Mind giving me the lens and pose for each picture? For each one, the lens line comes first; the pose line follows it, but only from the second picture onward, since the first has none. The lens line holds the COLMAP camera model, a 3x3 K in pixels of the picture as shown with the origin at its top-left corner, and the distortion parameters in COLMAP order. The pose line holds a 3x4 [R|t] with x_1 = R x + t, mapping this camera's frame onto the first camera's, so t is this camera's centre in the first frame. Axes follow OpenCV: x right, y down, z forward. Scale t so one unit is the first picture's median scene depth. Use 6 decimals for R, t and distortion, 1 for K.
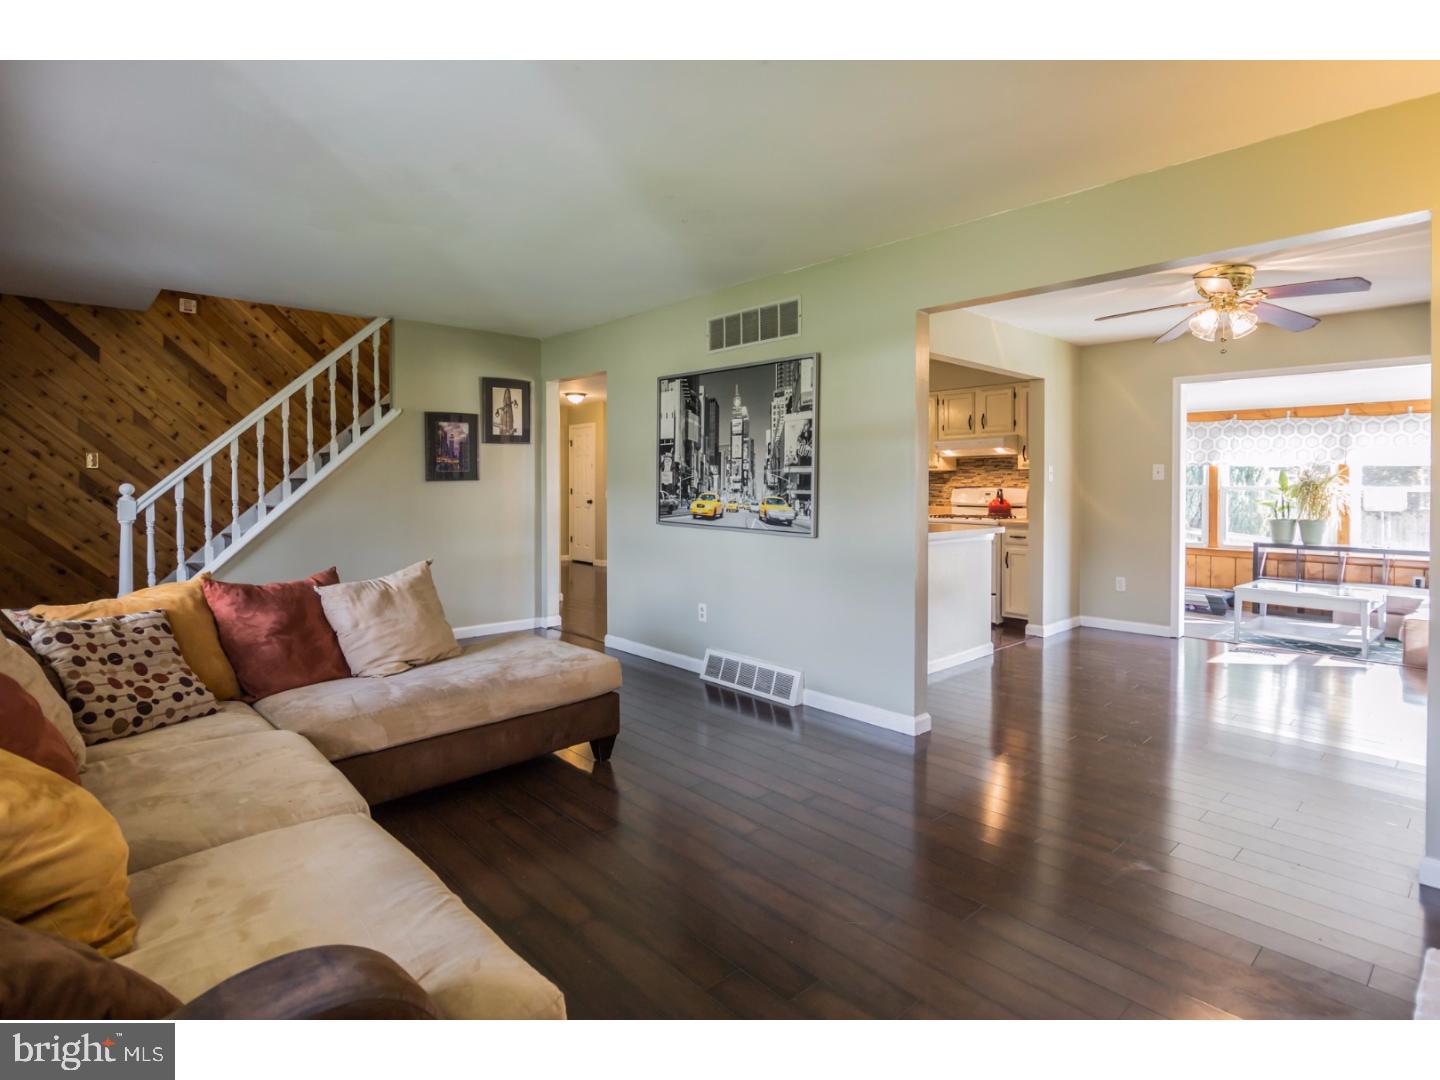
lens RADIAL K [[745.6, 0, 721.1], [0, 745.6, 494.8], [0, 0, 1]] dist [-0.001718, -0.000371]
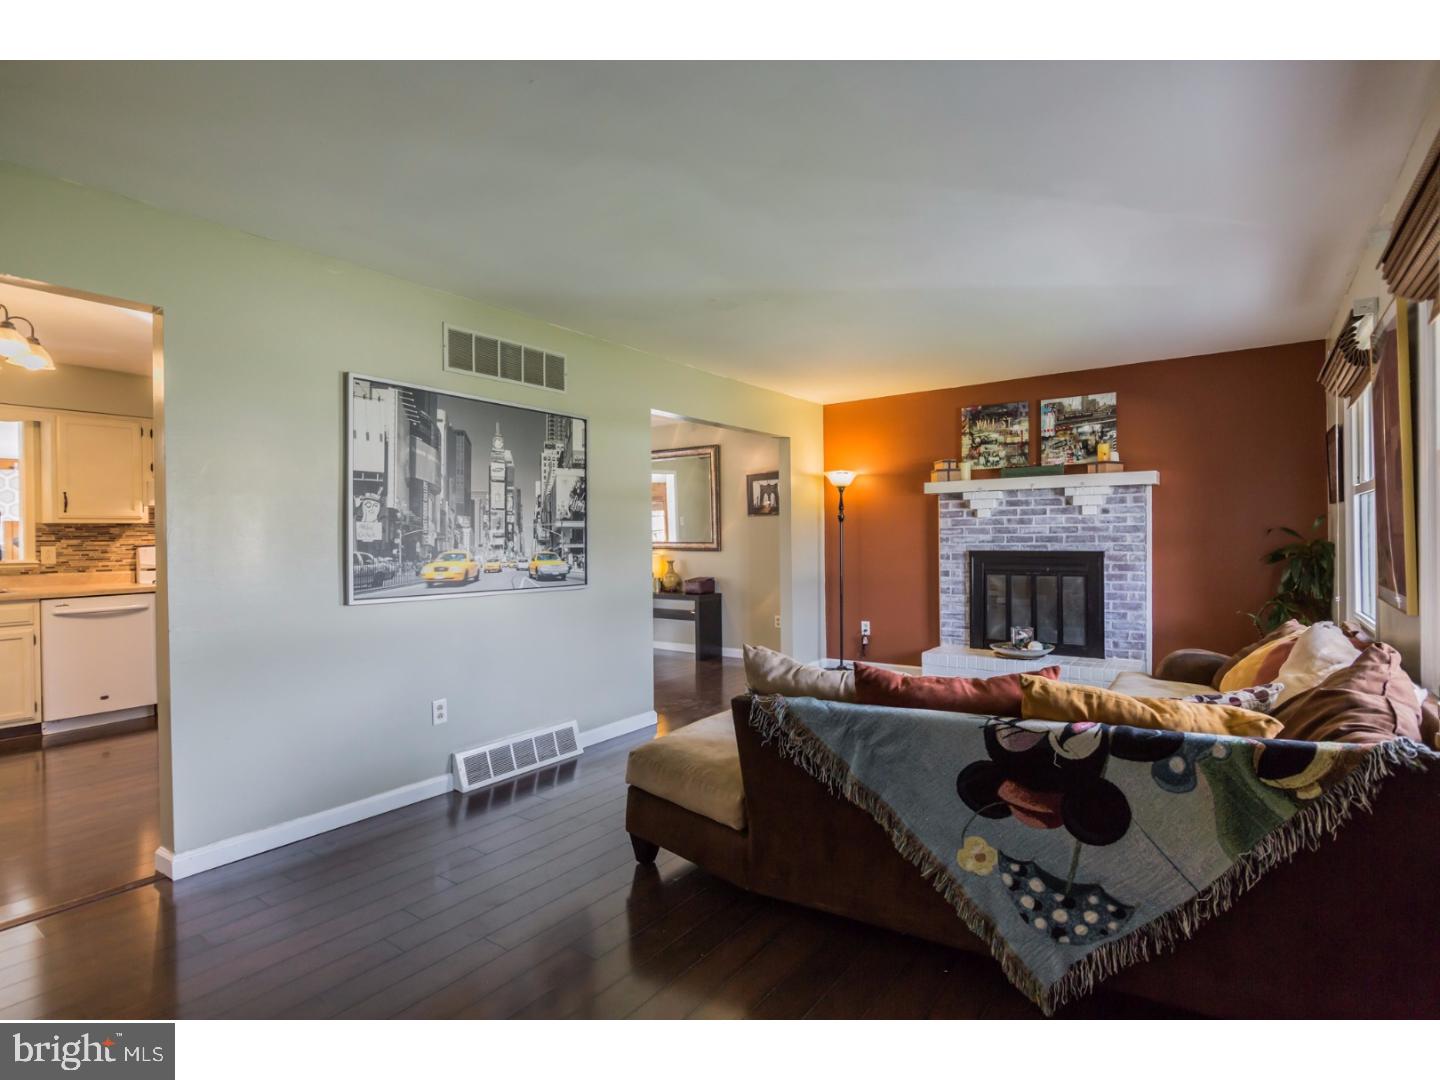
lens RADIAL K [[738.1, 0, 720.0], [0, 738.1, 540.0], [0, 0, 1]] dist [-0.003079, -0.001068]
pose [[-0.209330, -0.006251, 0.977825, -0.820922], [0.022839, 0.999676, 0.011280, -0.016395], [-0.977578, 0.024694, -0.209120, 0.888916]]
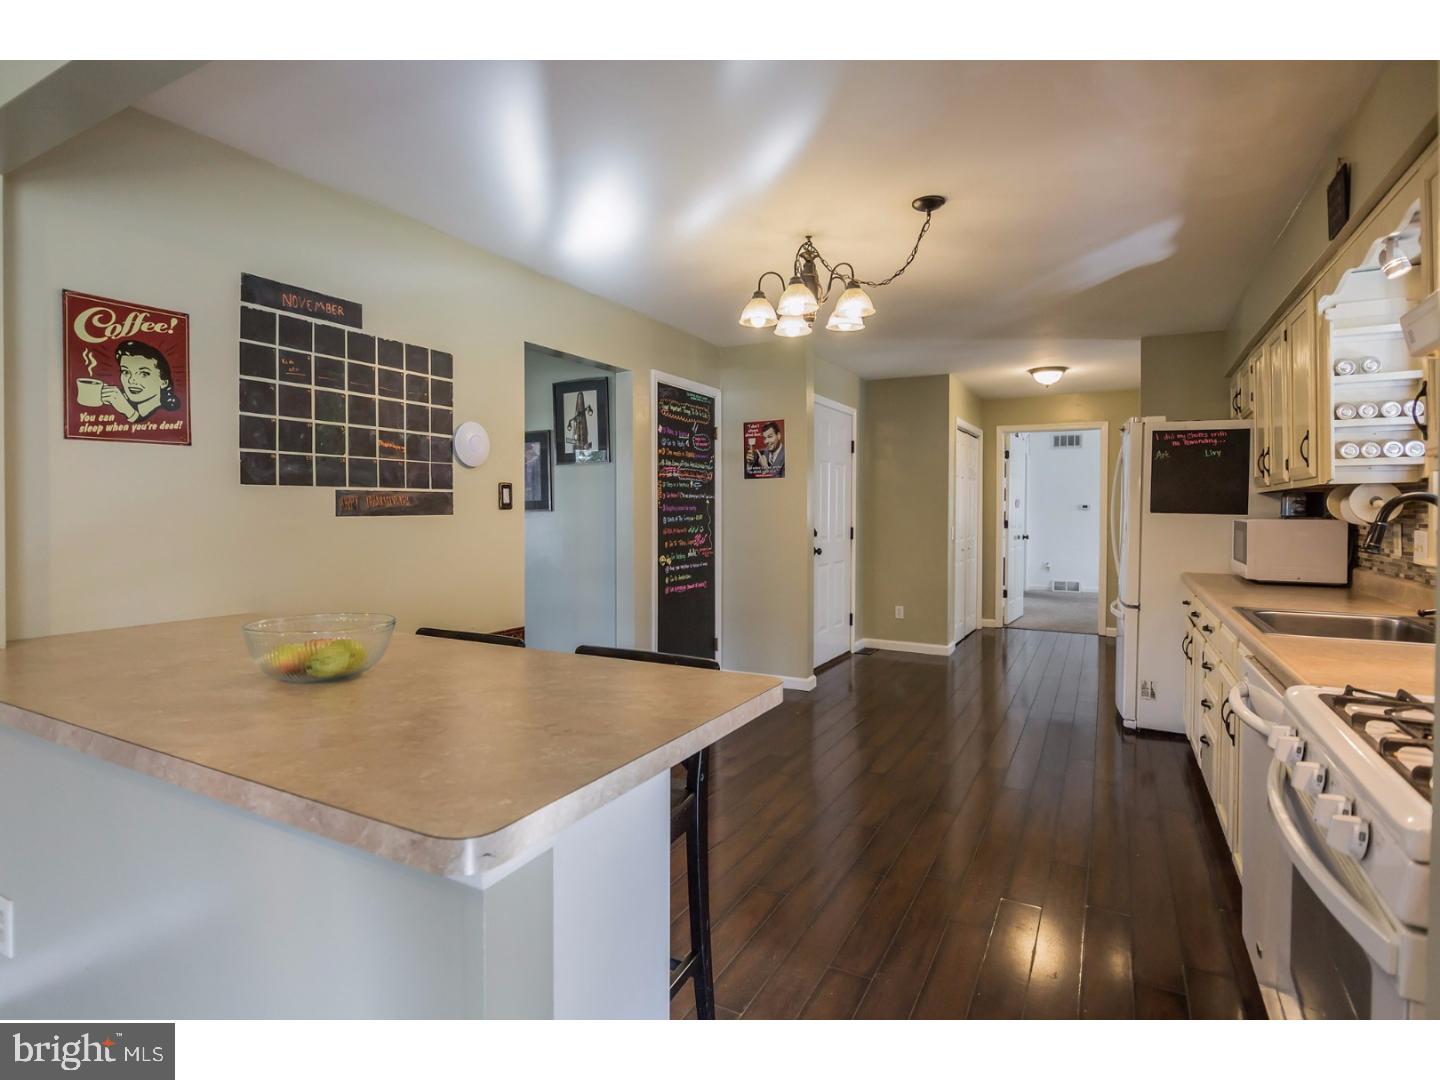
lens RADIAL K [[729.6, 0, 719.8], [0, 729.6, 524.9], [0, 0, 1]] dist [-0.000928, 0.000050]
pose [[0.329447, 0.018491, -0.943993, 0.590529], [-0.013348, 0.999800, 0.014926, -0.024091], [0.944080, 0.007683, 0.329628, 1.126082]]
